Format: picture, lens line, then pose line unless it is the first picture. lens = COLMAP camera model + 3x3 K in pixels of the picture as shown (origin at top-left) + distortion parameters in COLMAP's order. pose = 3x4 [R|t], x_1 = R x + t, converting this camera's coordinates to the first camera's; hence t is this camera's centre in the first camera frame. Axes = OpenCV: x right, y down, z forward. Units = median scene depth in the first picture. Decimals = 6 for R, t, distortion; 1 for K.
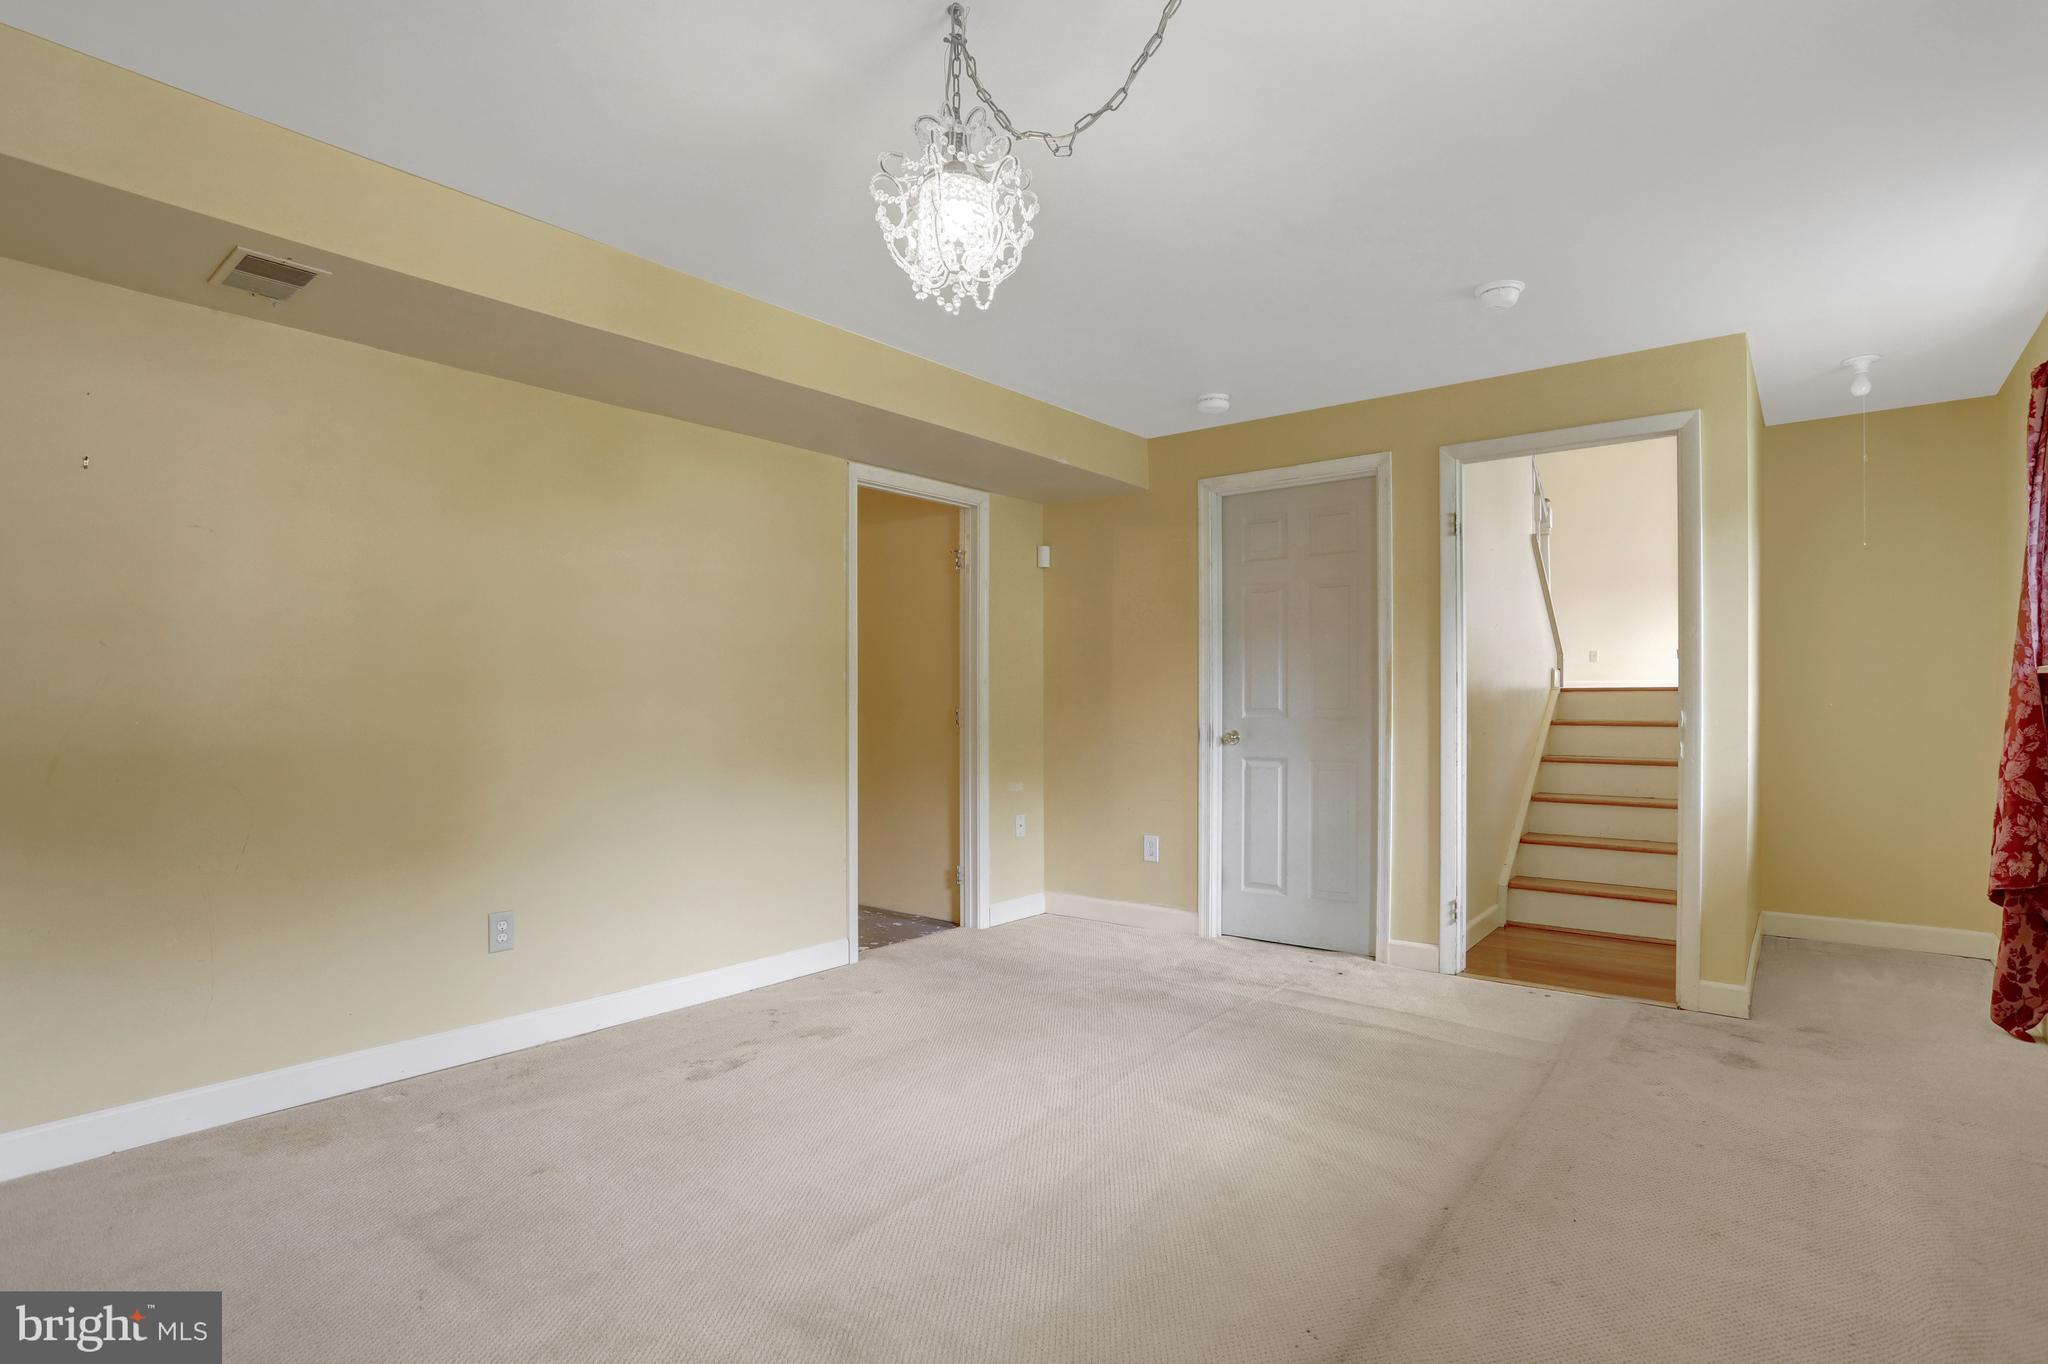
lens RADIAL K [[1040.7, 0, 1021.6], [0, 1040.7, 693.1], [0, 0, 1]] dist [-0.021102, 0.000207]
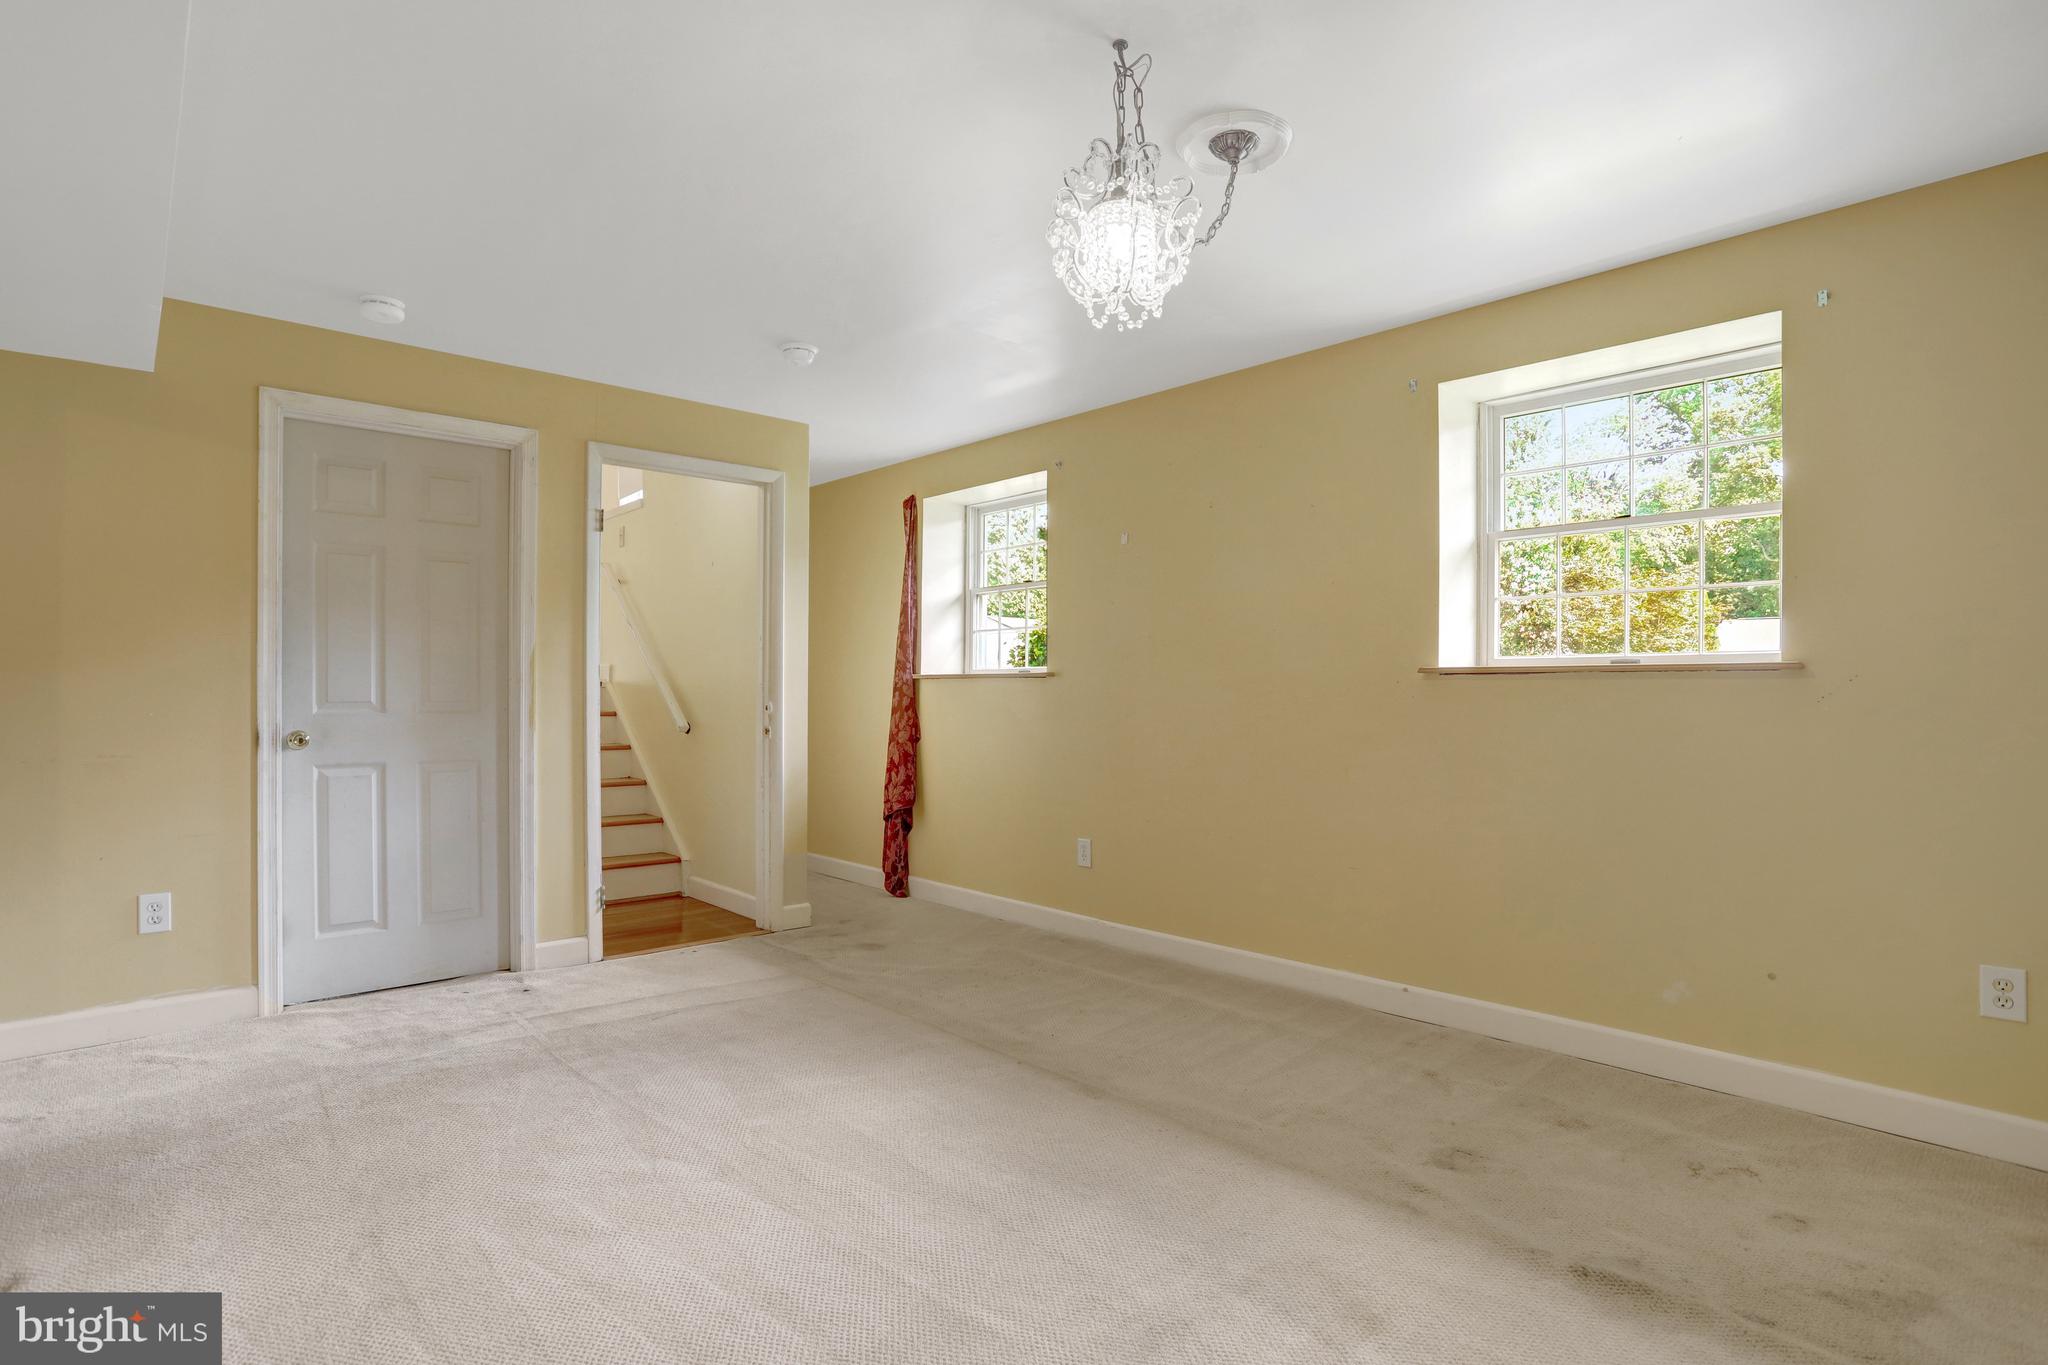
lens RADIAL K [[1025.5, 0, 1024.0], [0, 1025.5, 682.5], [0, 0, 1]] dist [0.000759, 0.000065]
pose [[0.184285, 0.011096, 0.982810, -0.490137], [-0.013421, 0.999871, -0.008772, 0.000252], [-0.982781, -0.011574, 0.184411, 0.390750]]
